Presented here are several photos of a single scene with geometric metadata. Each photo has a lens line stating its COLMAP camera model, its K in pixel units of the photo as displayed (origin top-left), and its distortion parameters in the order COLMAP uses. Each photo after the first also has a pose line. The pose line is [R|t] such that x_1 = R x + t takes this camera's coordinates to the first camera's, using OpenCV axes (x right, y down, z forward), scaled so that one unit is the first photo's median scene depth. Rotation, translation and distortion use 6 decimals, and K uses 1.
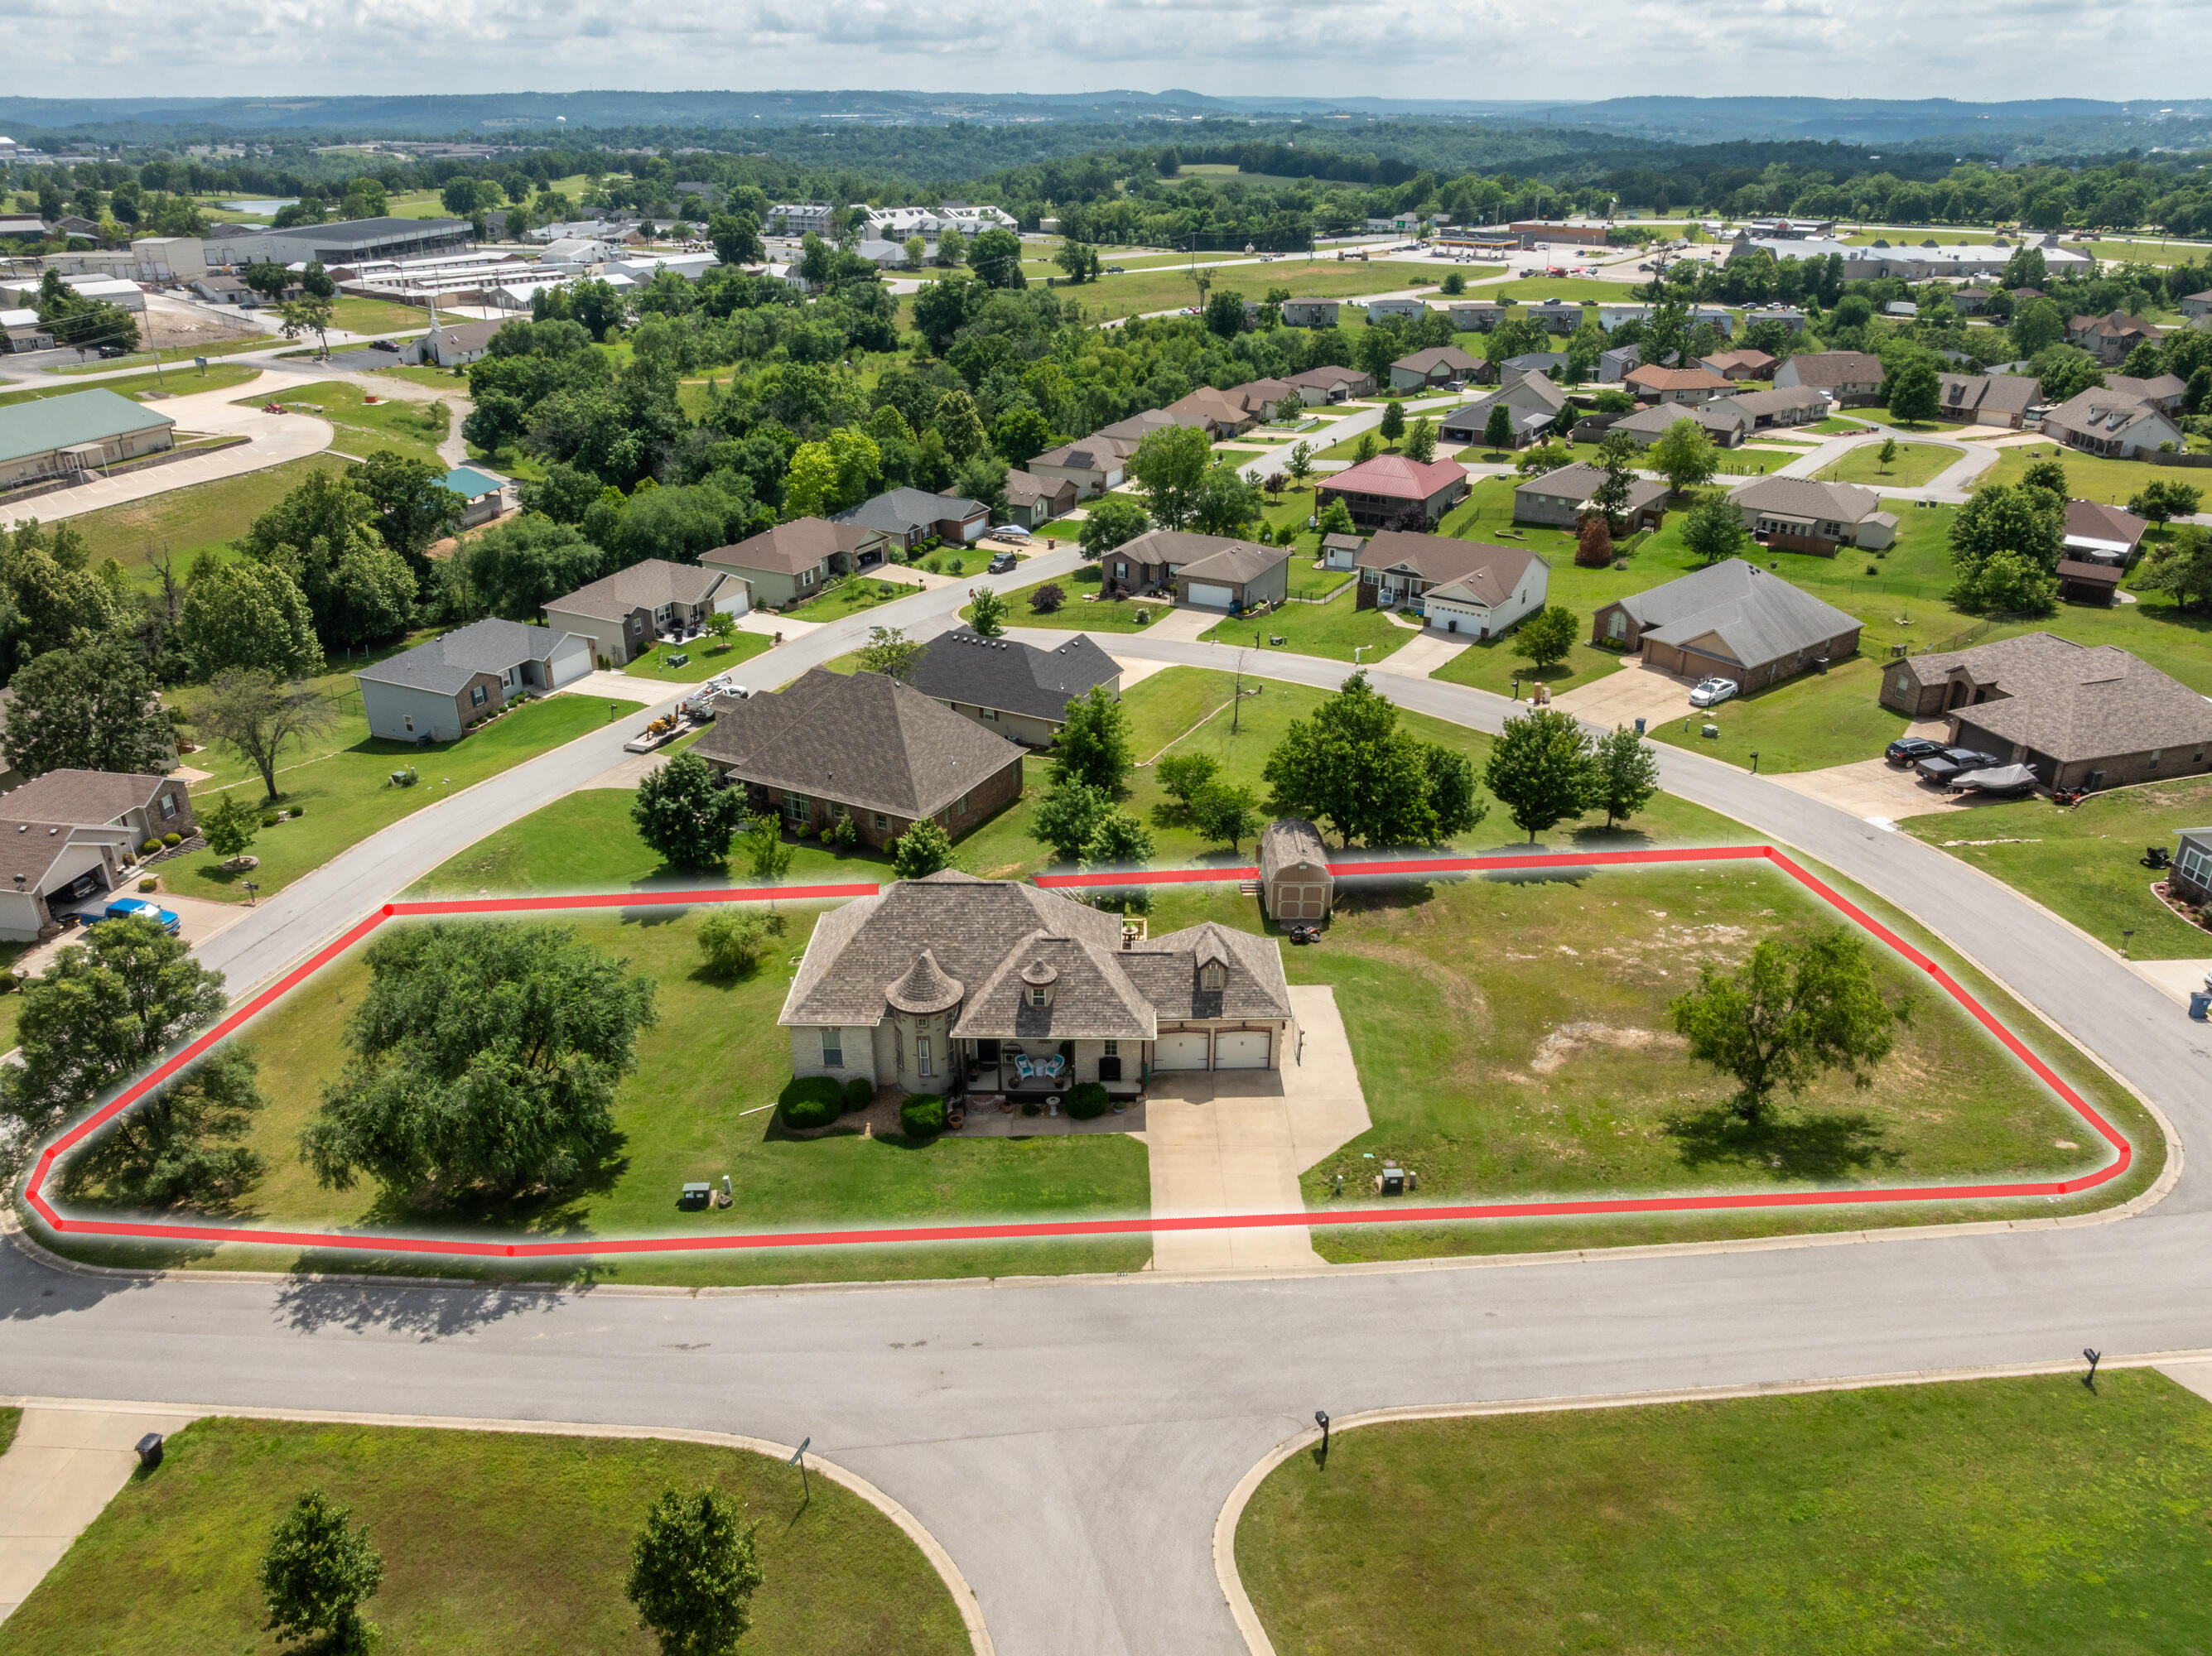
lens RADIAL K [[1555.9, 0, 1106.0], [0, 1555.9, 828.0], [0, 0, 1]] dist [-0.041255, 0.000177]
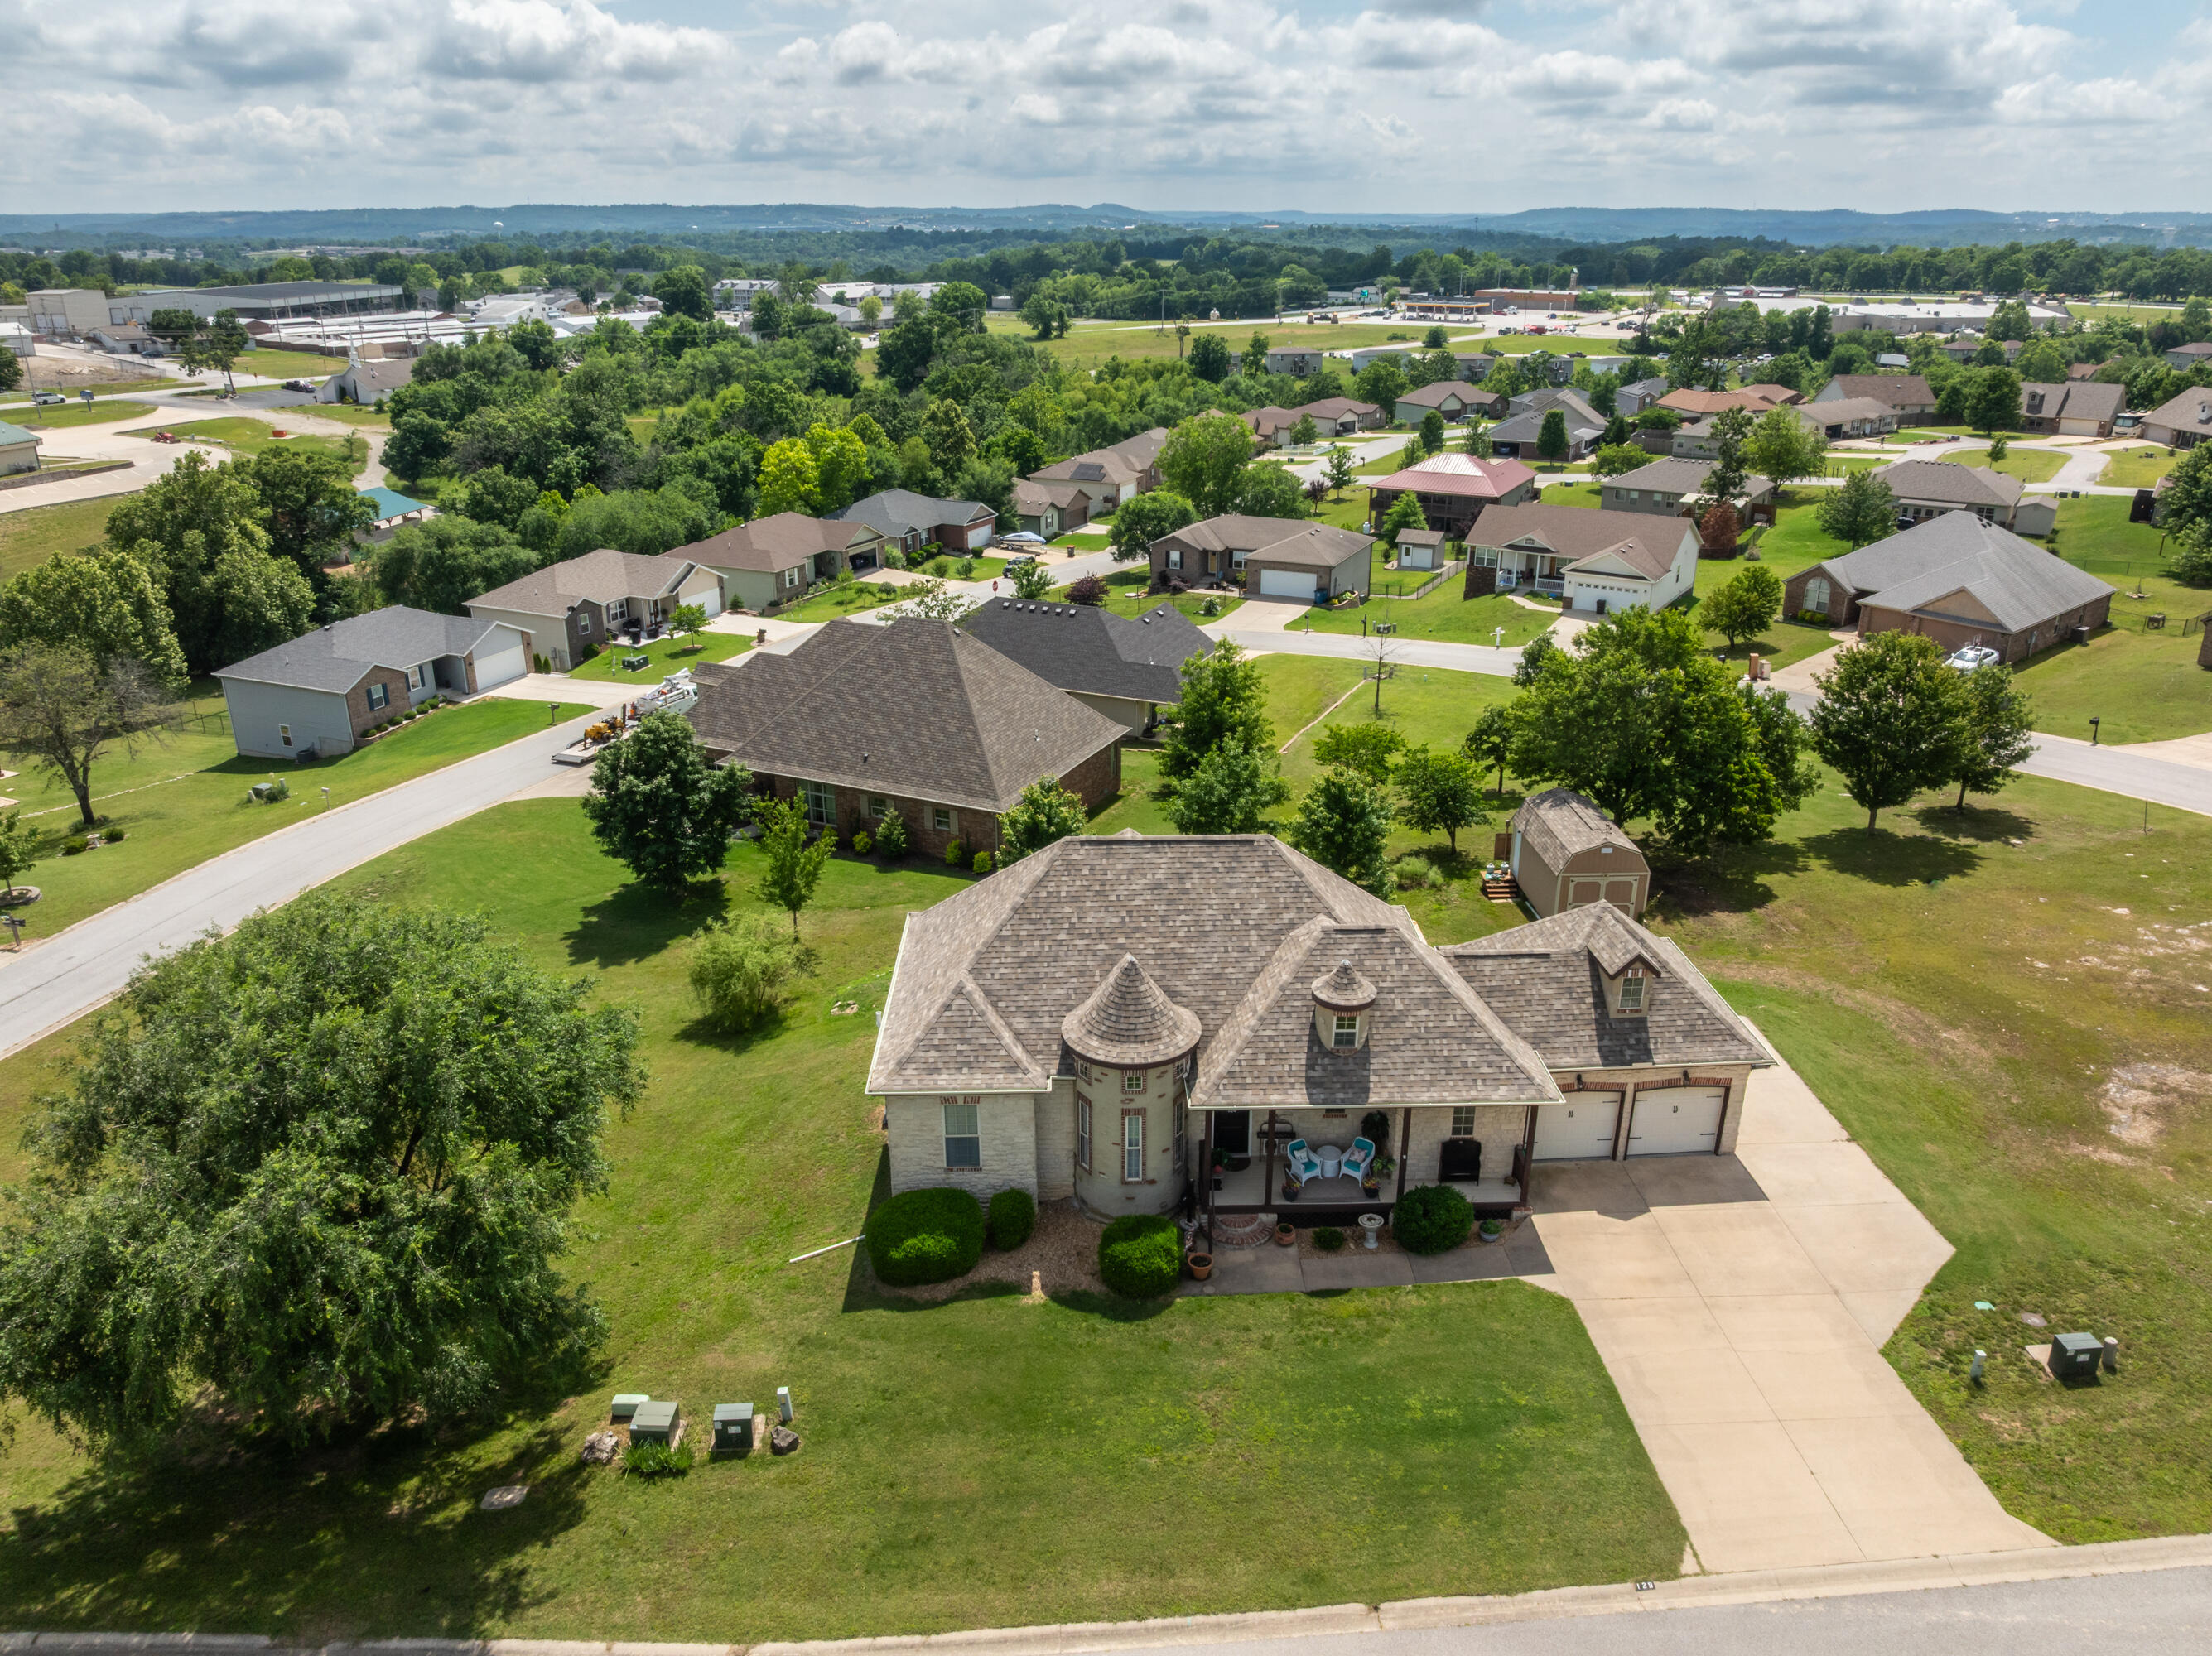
lens RADIAL K [[1557.4, 0, 1106.0], [0, 1557.4, 828.0], [0, 0, 1]] dist [-0.041074, 0.004492]
pose [[0.999161, -0.016069, 0.037678, -0.060517], [0.018448, 0.997800, -0.063672, 0.028928], [-0.036572, 0.064314, 0.997259, 0.184789]]
